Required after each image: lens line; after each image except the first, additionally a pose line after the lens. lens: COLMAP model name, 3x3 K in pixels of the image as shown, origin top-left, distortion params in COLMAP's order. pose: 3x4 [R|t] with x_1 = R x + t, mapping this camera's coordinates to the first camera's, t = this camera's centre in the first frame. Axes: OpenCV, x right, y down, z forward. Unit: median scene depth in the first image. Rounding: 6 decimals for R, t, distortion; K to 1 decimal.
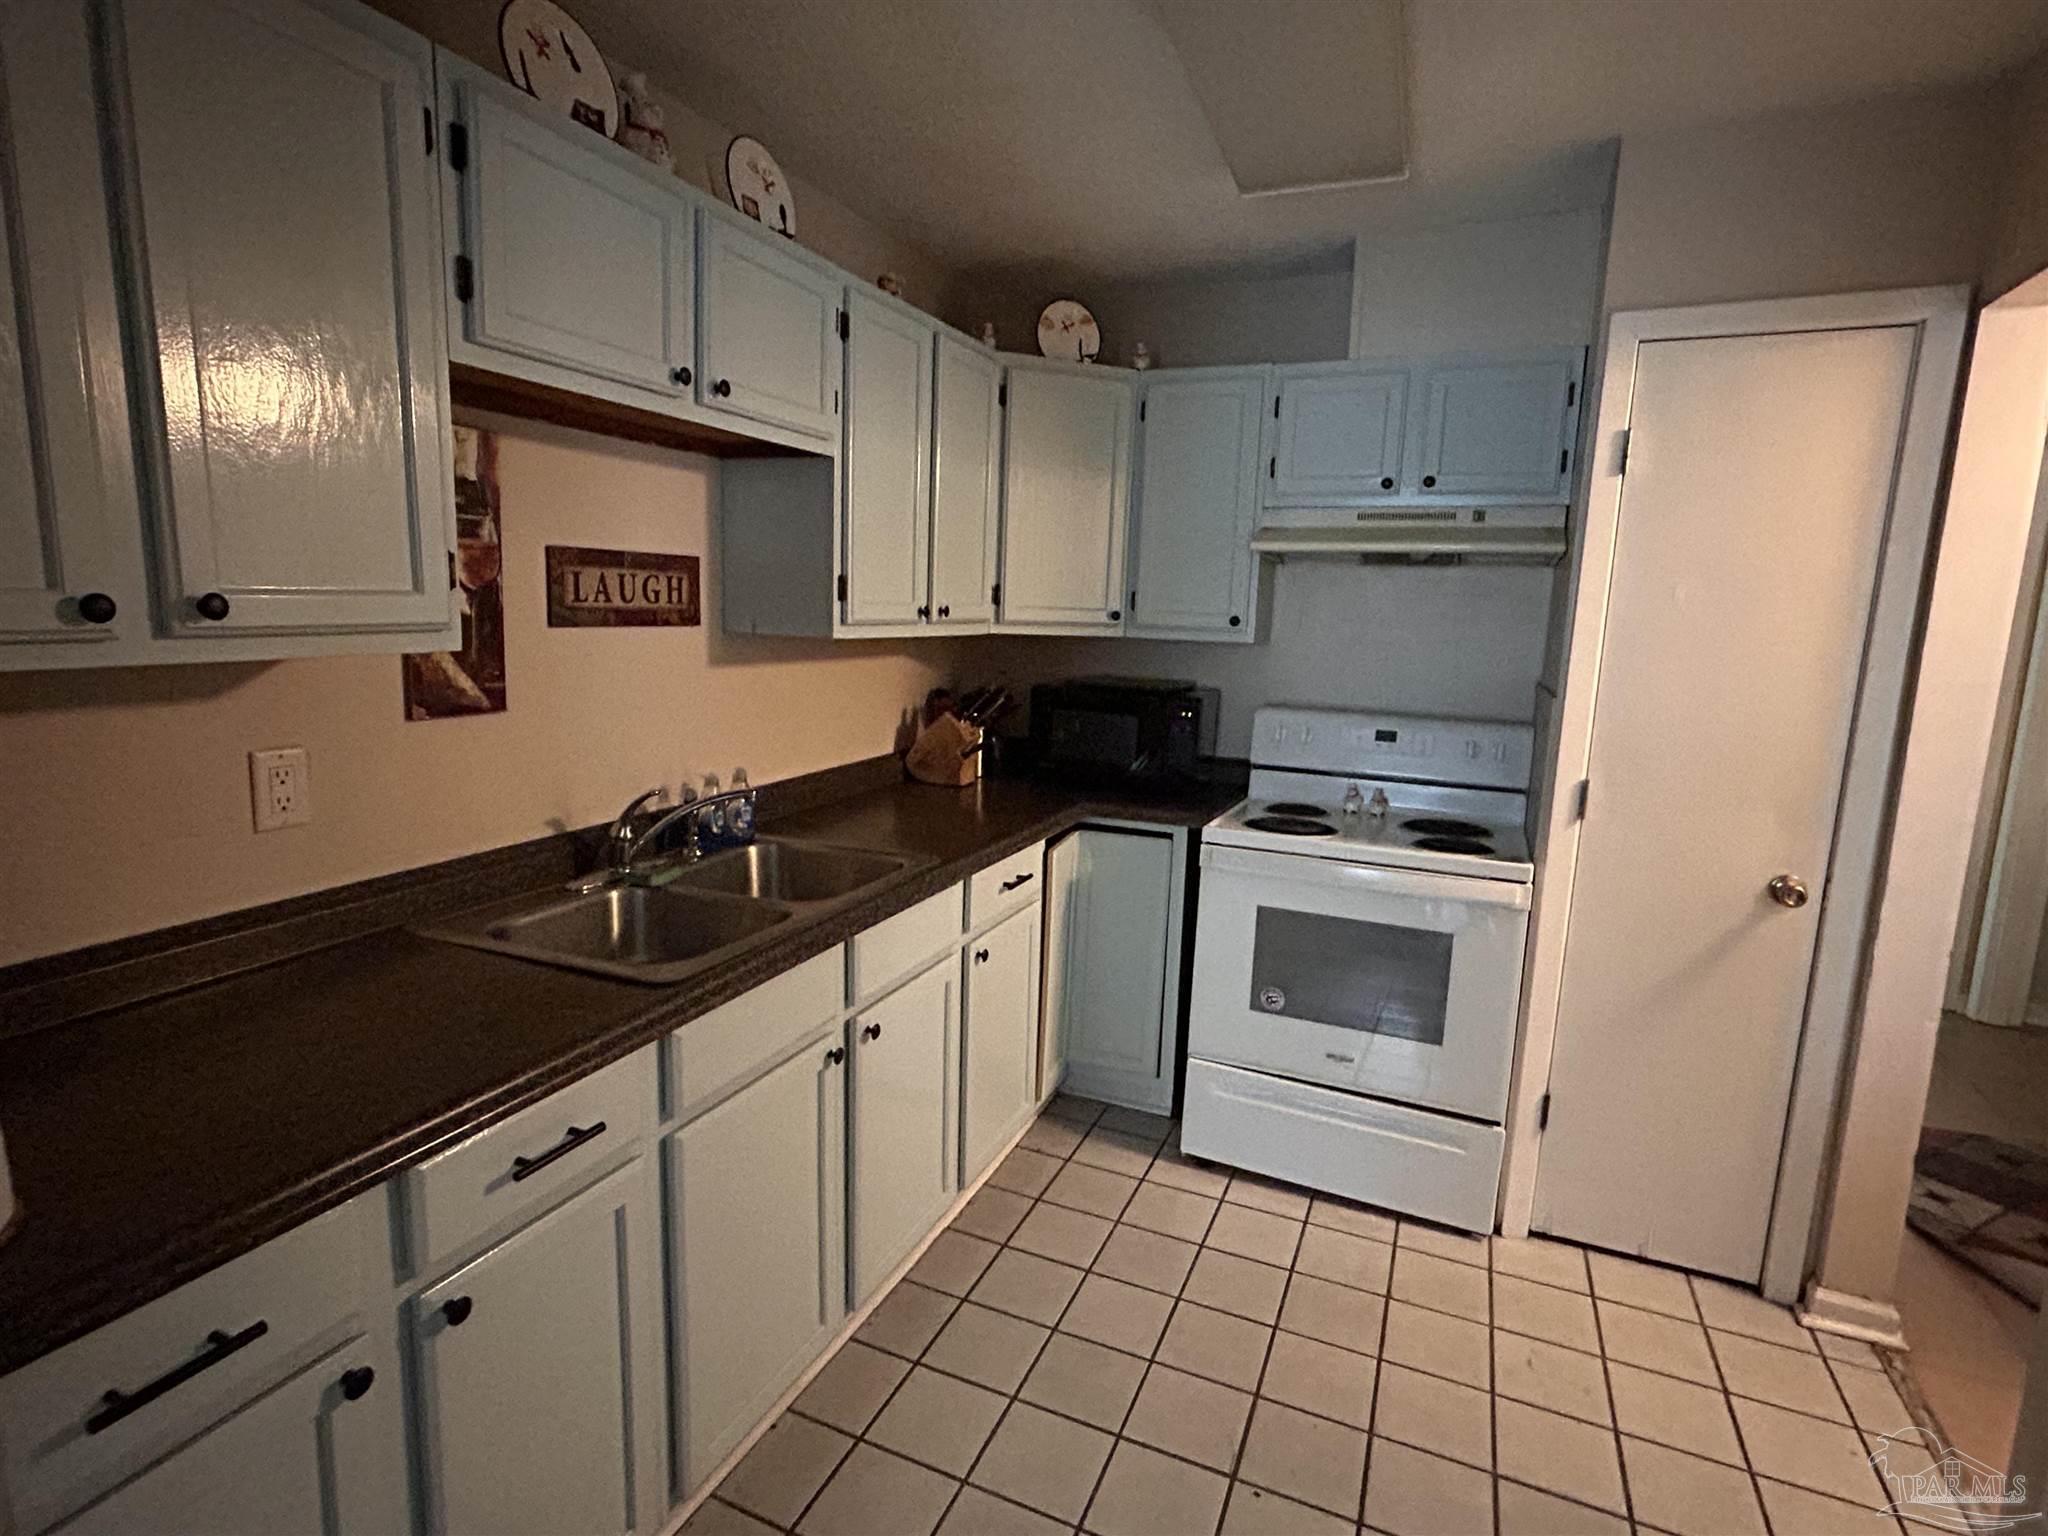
lens RADIAL K [[1027.5, 0, 1021.5], [0, 1027.5, 767.2], [0, 0, 1]] dist [-0.000890, -0.000323]
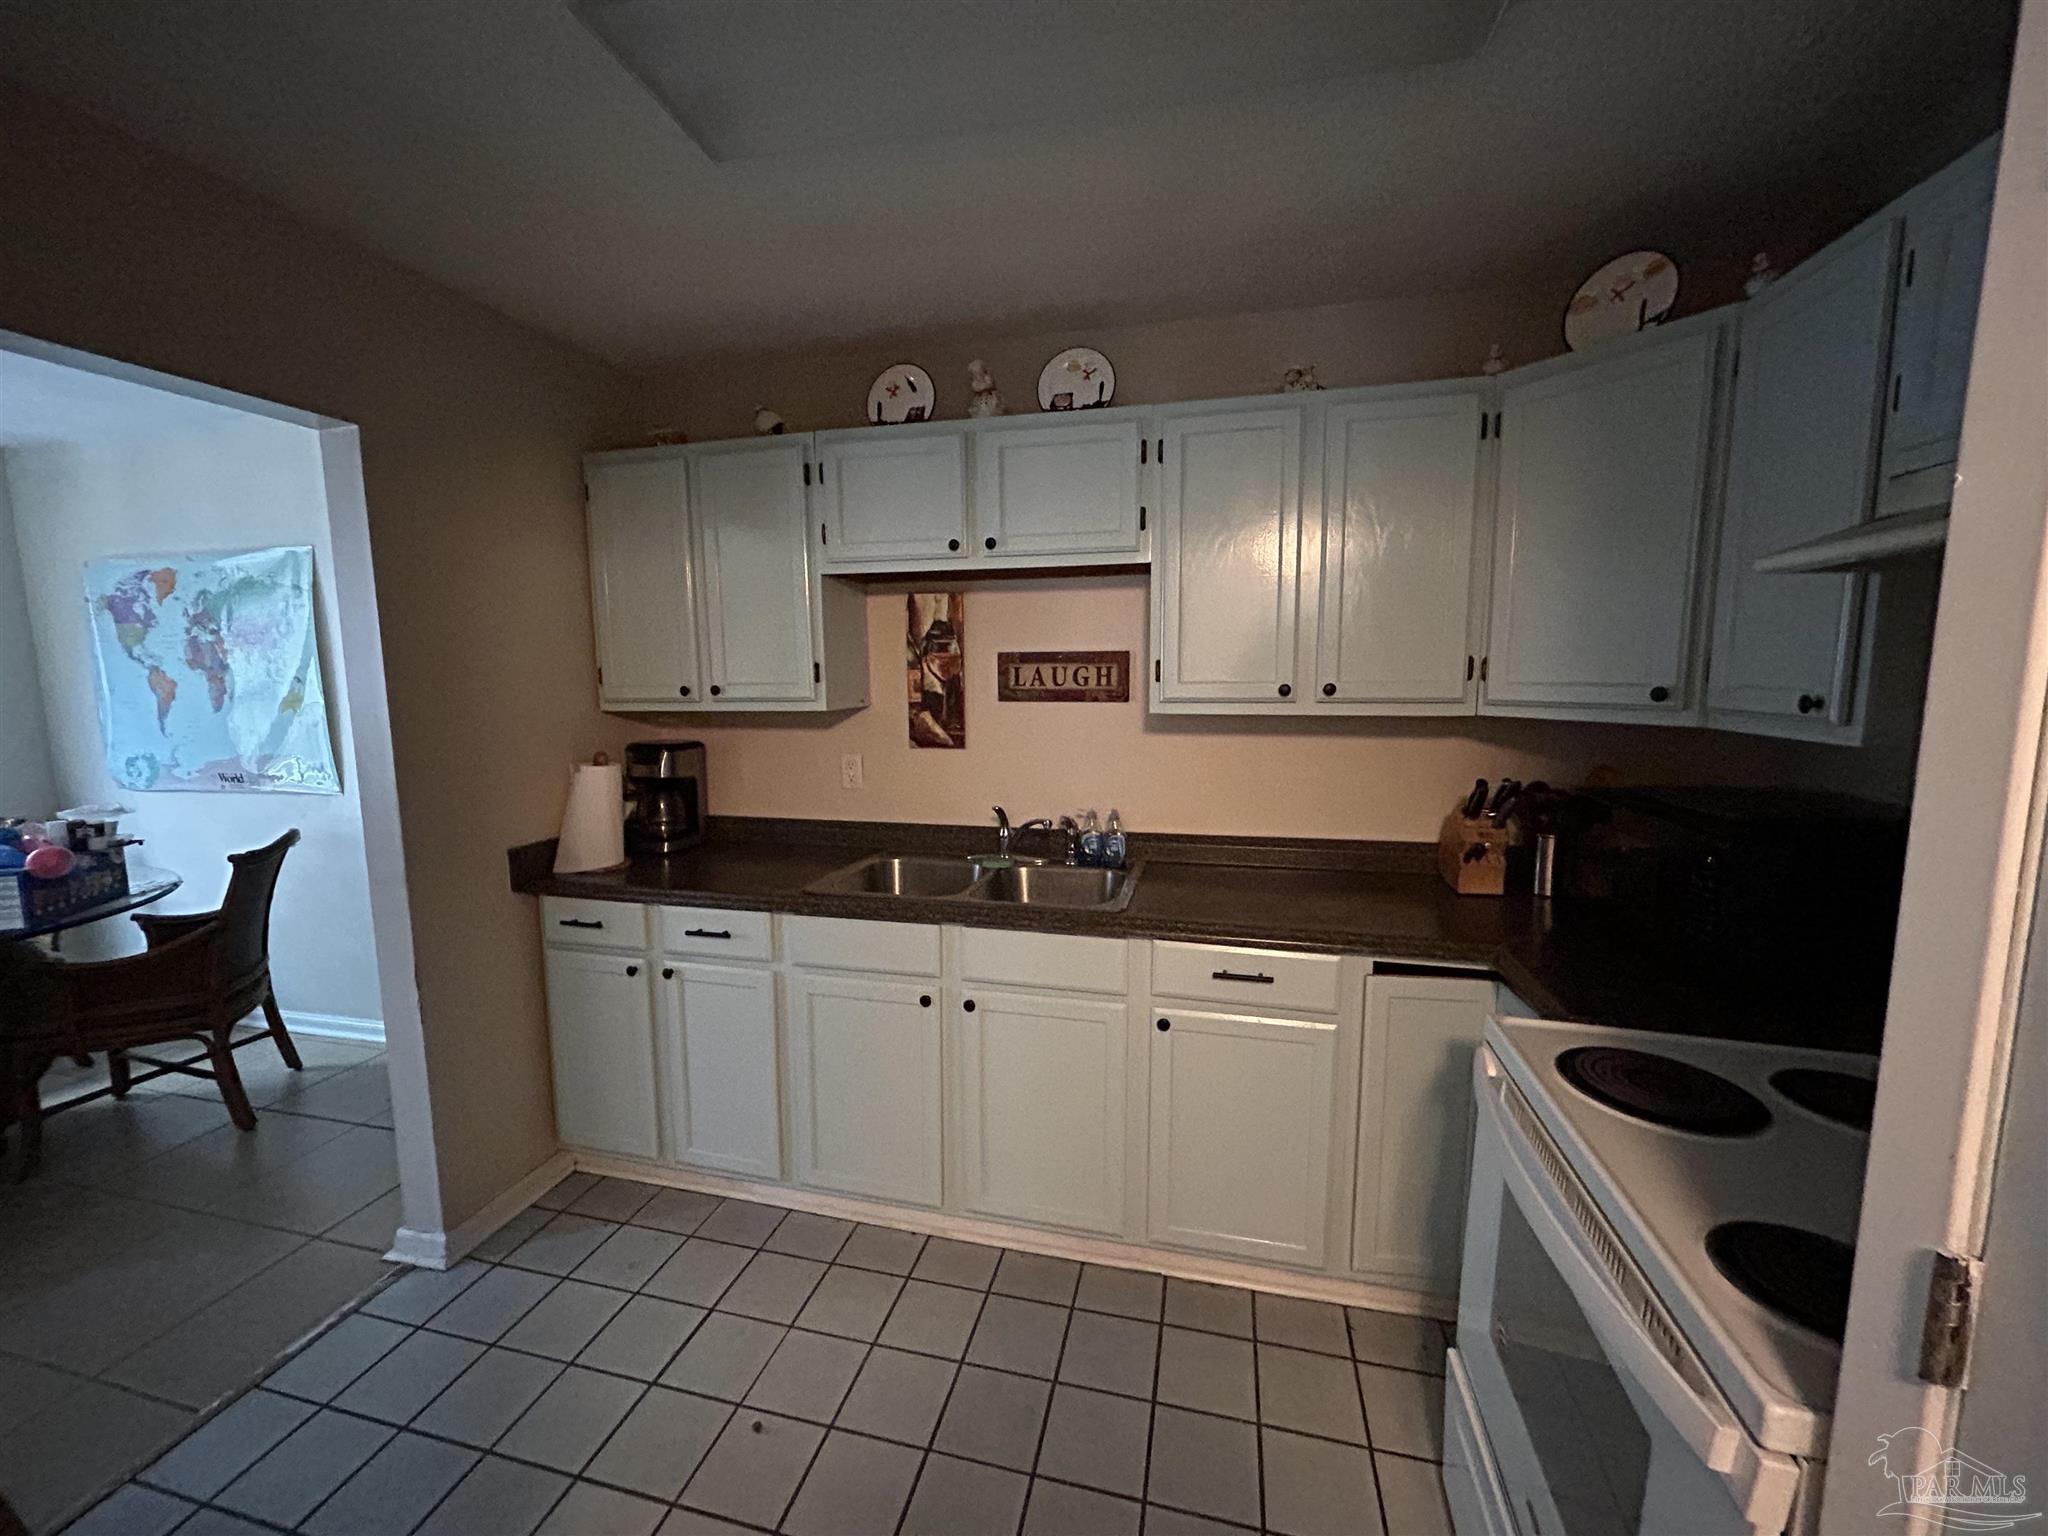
lens RADIAL K [[821.1, 0, 1018.9], [0, 821.1, 777.6], [0, 0, 1]] dist [-0.006566, 0.000693]
pose [[0.169973, 0.097840, -0.980580, 0.810723], [-0.143714, 0.986882, 0.073557, -0.110987], [0.974913, 0.128421, 0.181804, 0.763721]]
